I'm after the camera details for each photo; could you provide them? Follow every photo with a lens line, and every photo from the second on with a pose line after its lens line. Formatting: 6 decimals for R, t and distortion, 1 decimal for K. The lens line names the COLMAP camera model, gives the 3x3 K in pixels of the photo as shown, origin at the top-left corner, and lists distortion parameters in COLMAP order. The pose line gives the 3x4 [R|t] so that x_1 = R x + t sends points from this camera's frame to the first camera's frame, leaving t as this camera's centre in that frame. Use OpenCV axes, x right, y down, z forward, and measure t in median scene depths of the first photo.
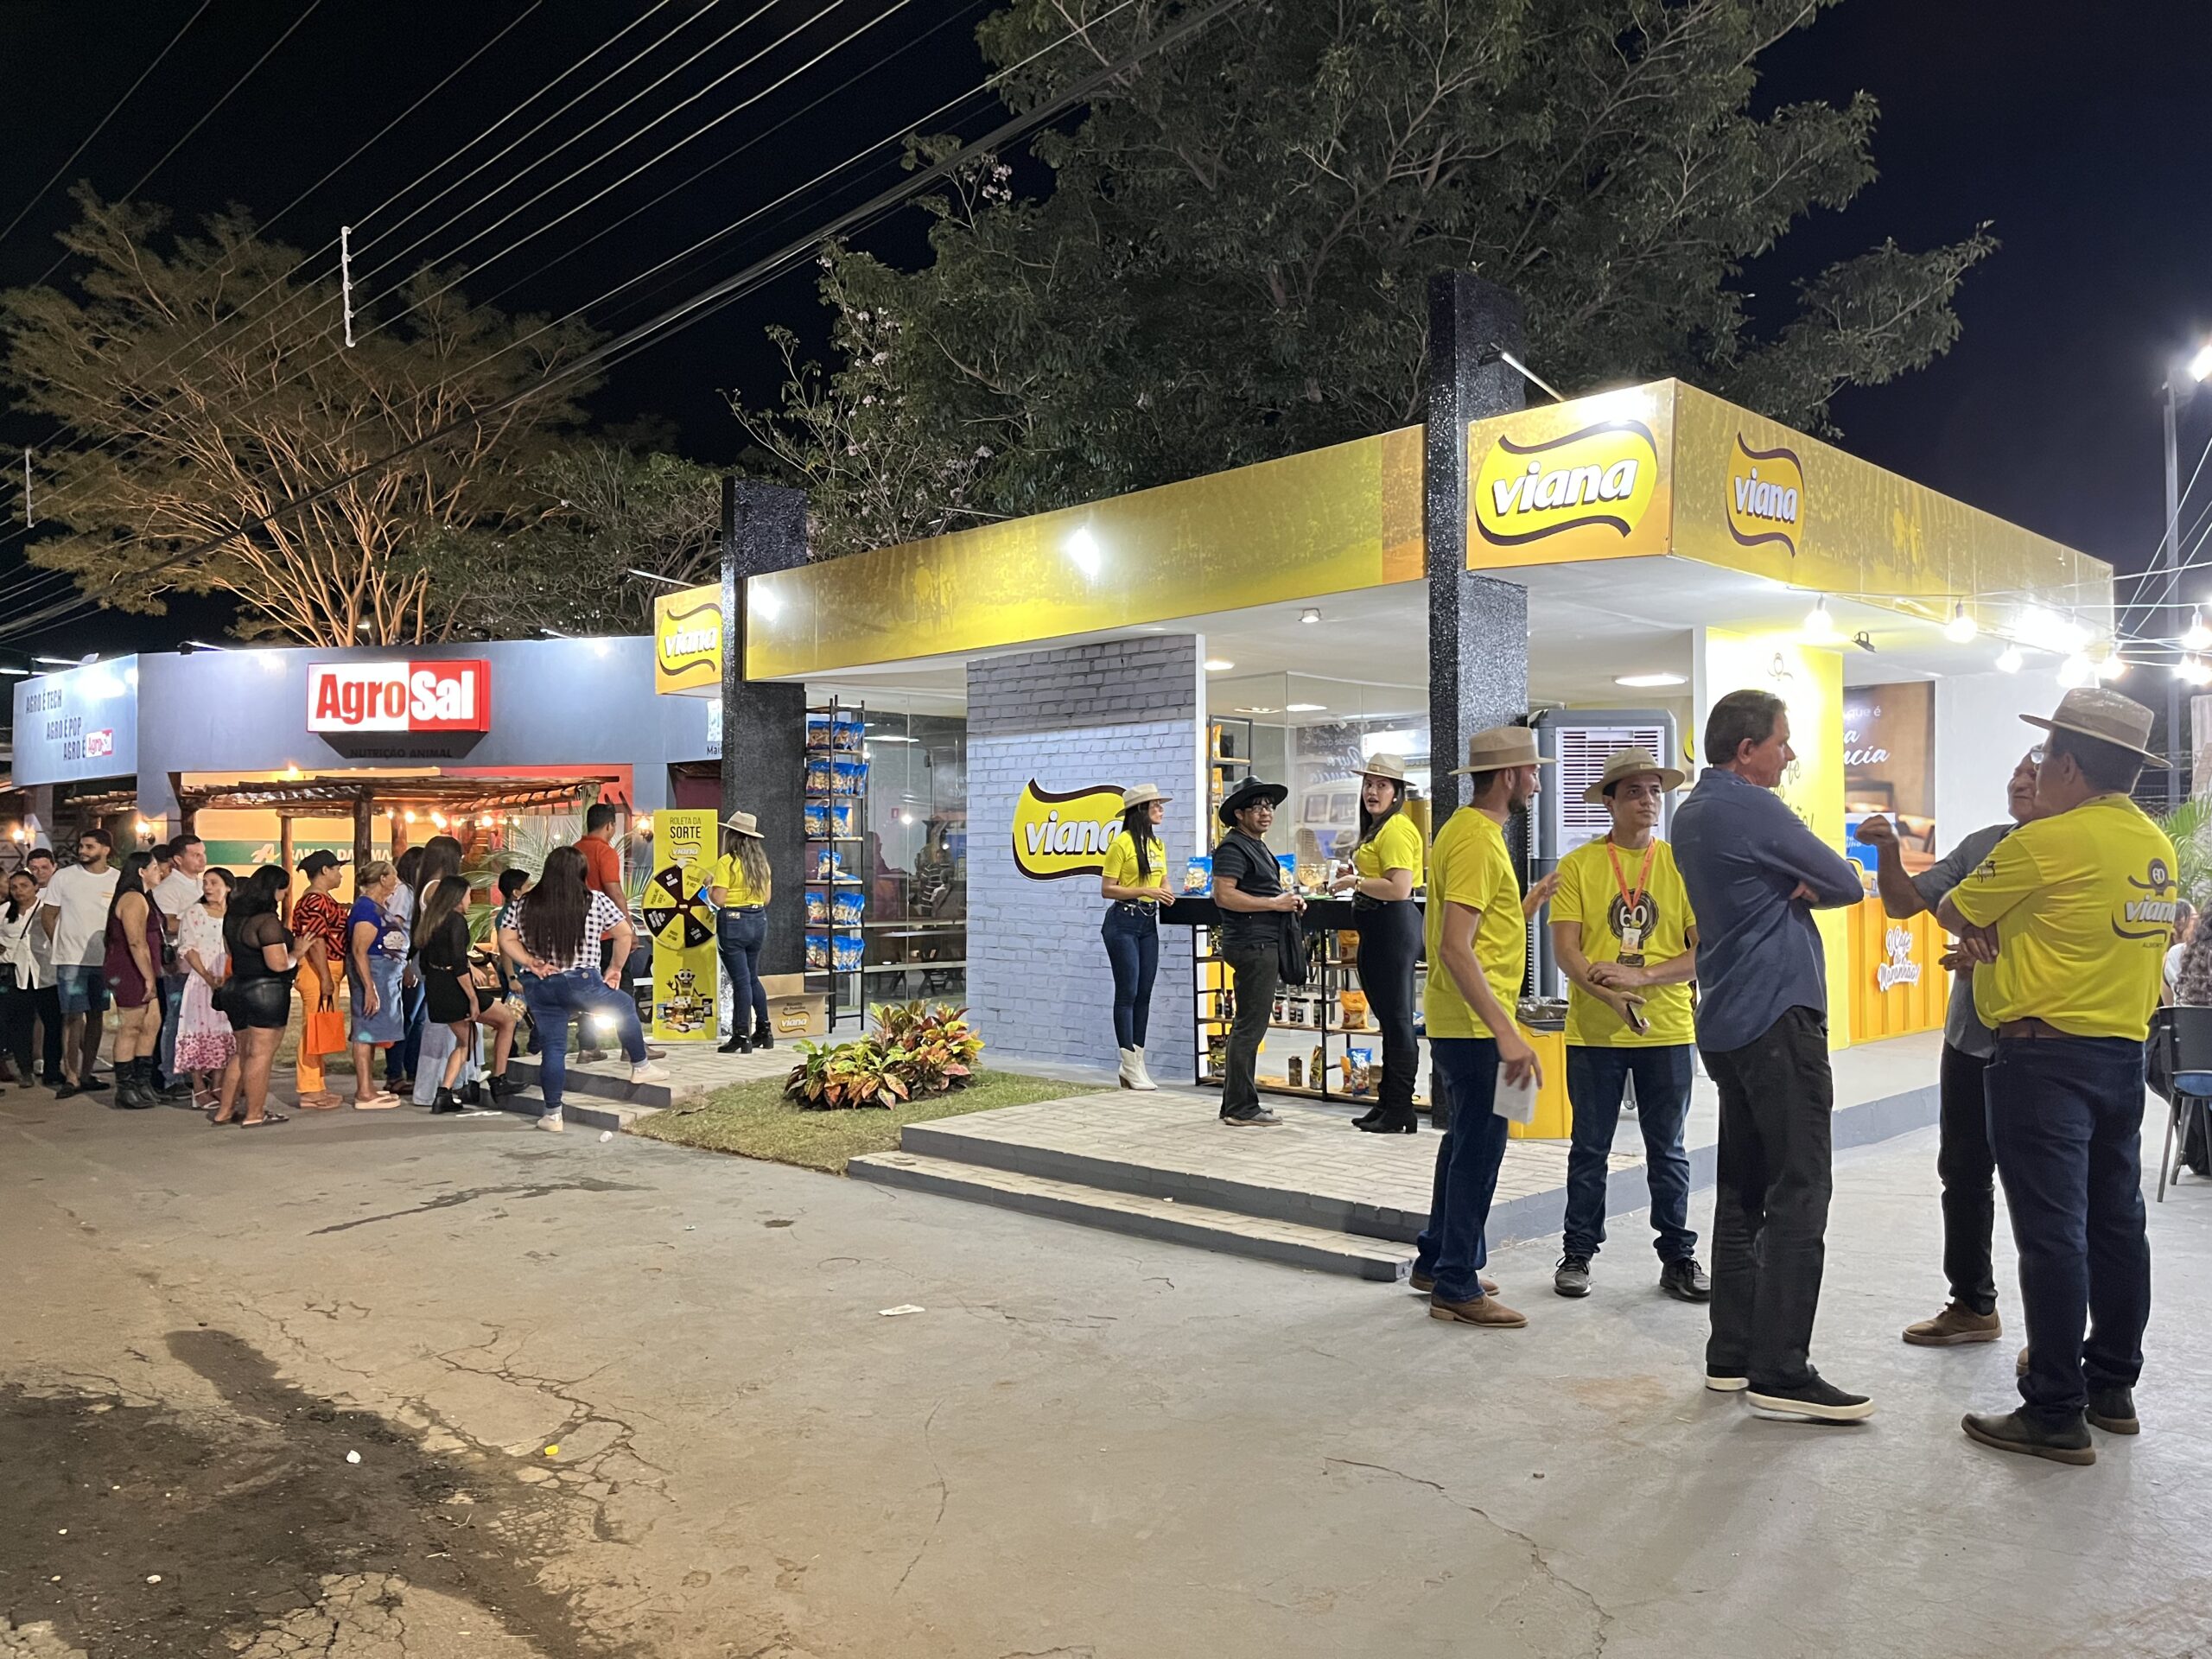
lens RADIAL K [[1662.6, 0, 1092.5], [0, 1662.6, 826.6], [0, 0, 1]] dist [0.063604, -0.086196]
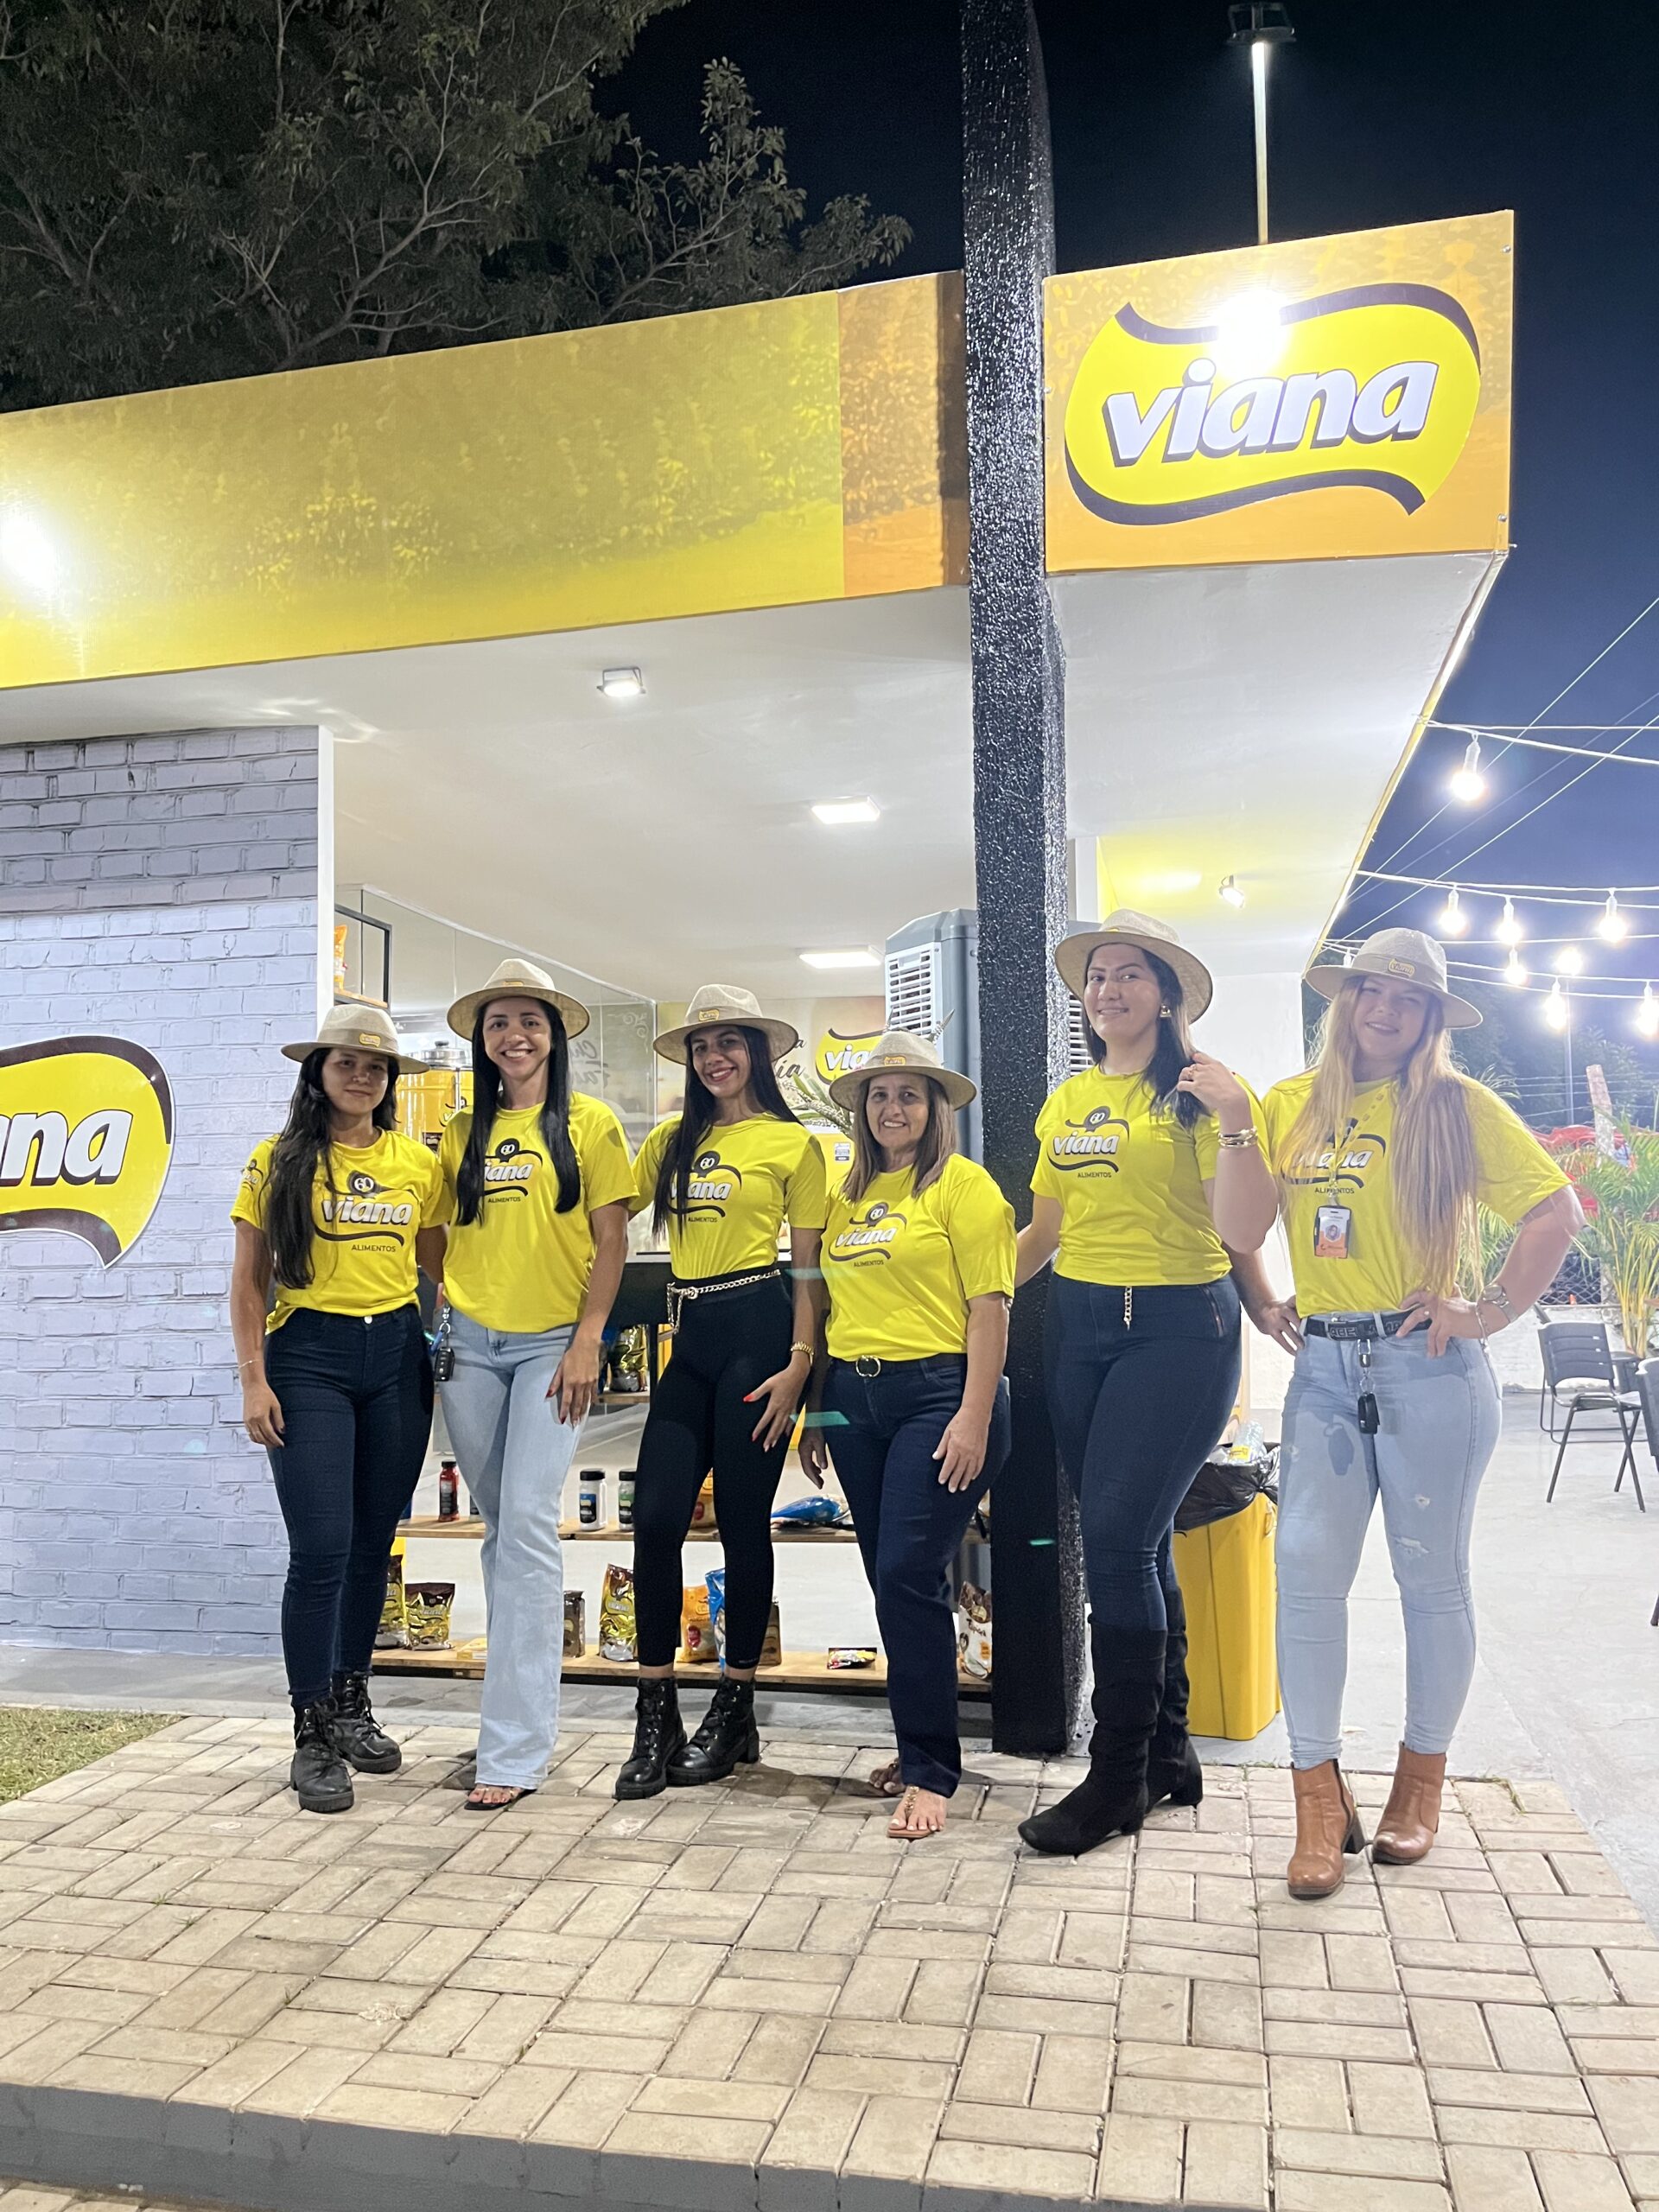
lens RADIAL K [[1662.6, 0, 830.4], [0, 1662.6, 1116.9], [0, 0, 1]] dist [0.063604, -0.086196]
pose [[0.846711, 0.023293, 0.531543, -0.061447], [0.003997, 0.998735, -0.050132, 0.021226], [-0.532038, 0.044572, 0.845546, 0.456494]]
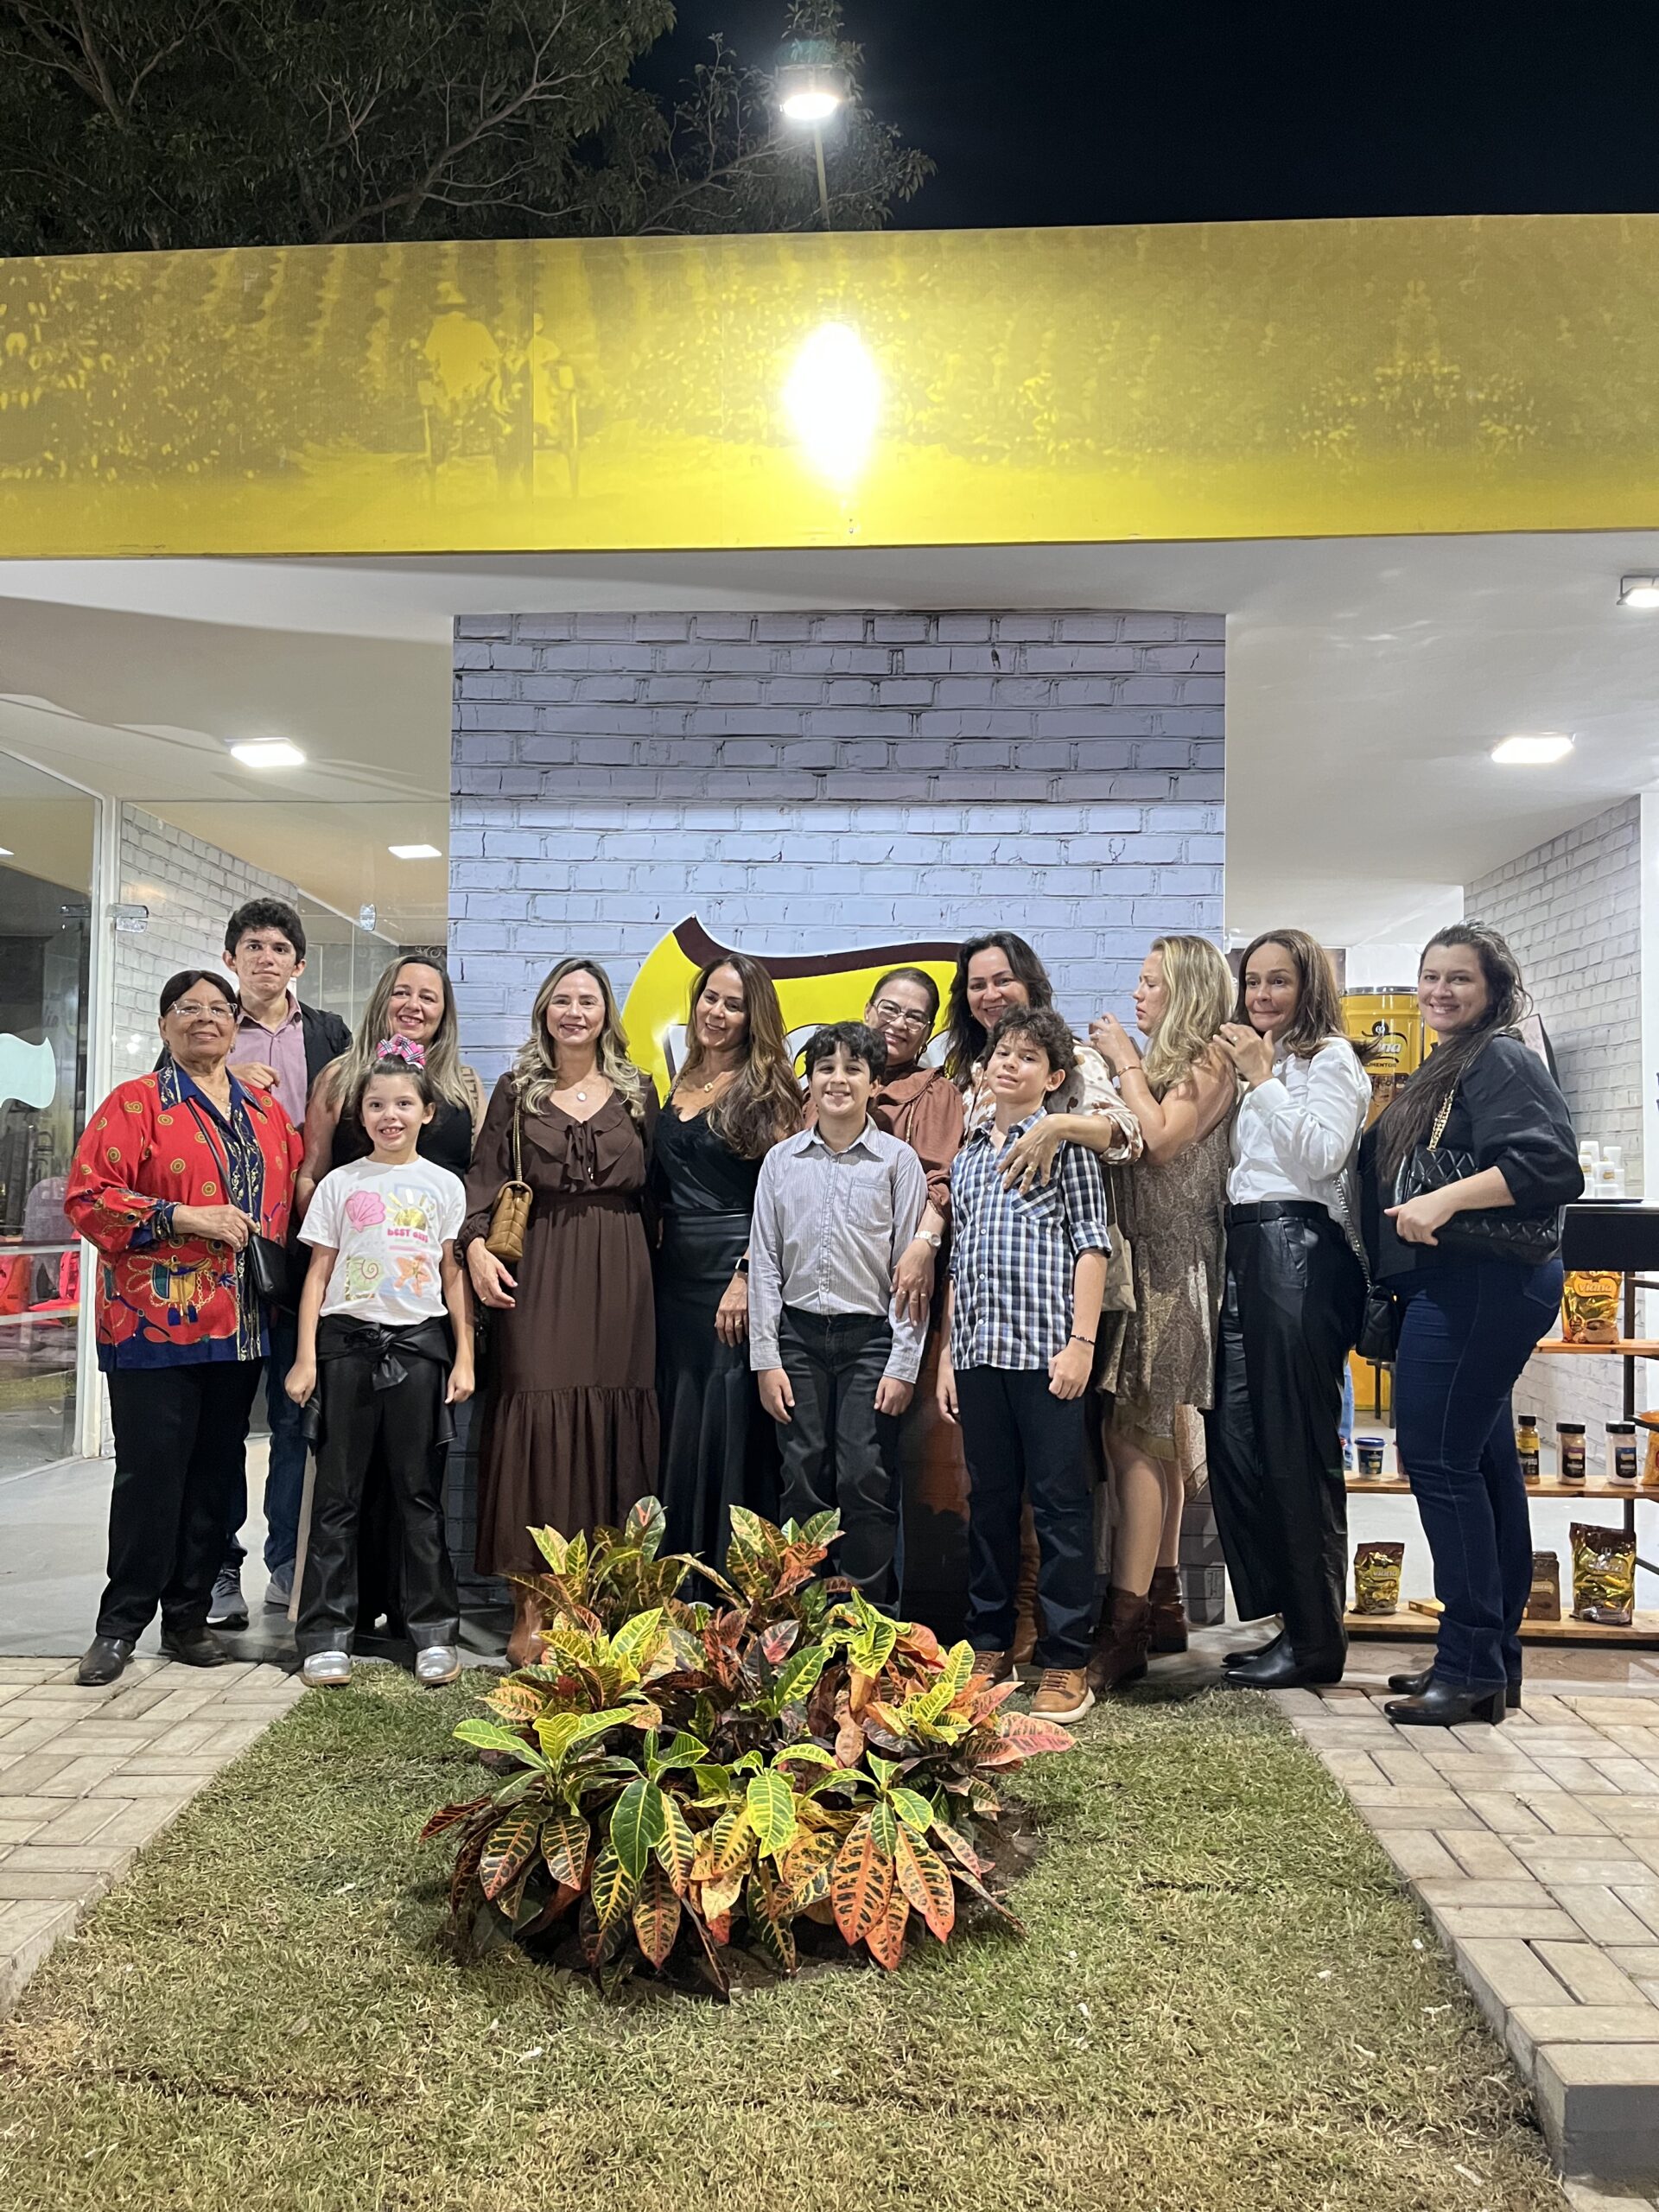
lens RADIAL K [[1662.6, 0, 806.2], [0, 1662.6, 1116.5], [0, 0, 1]] dist [0.063604, -0.086196]
pose [[0.747810, 0.038263, 0.662809, -0.281339], [-0.025844, 0.999259, -0.028527, 0.030973], [-0.663410, 0.004203, 0.748245, 0.660093]]
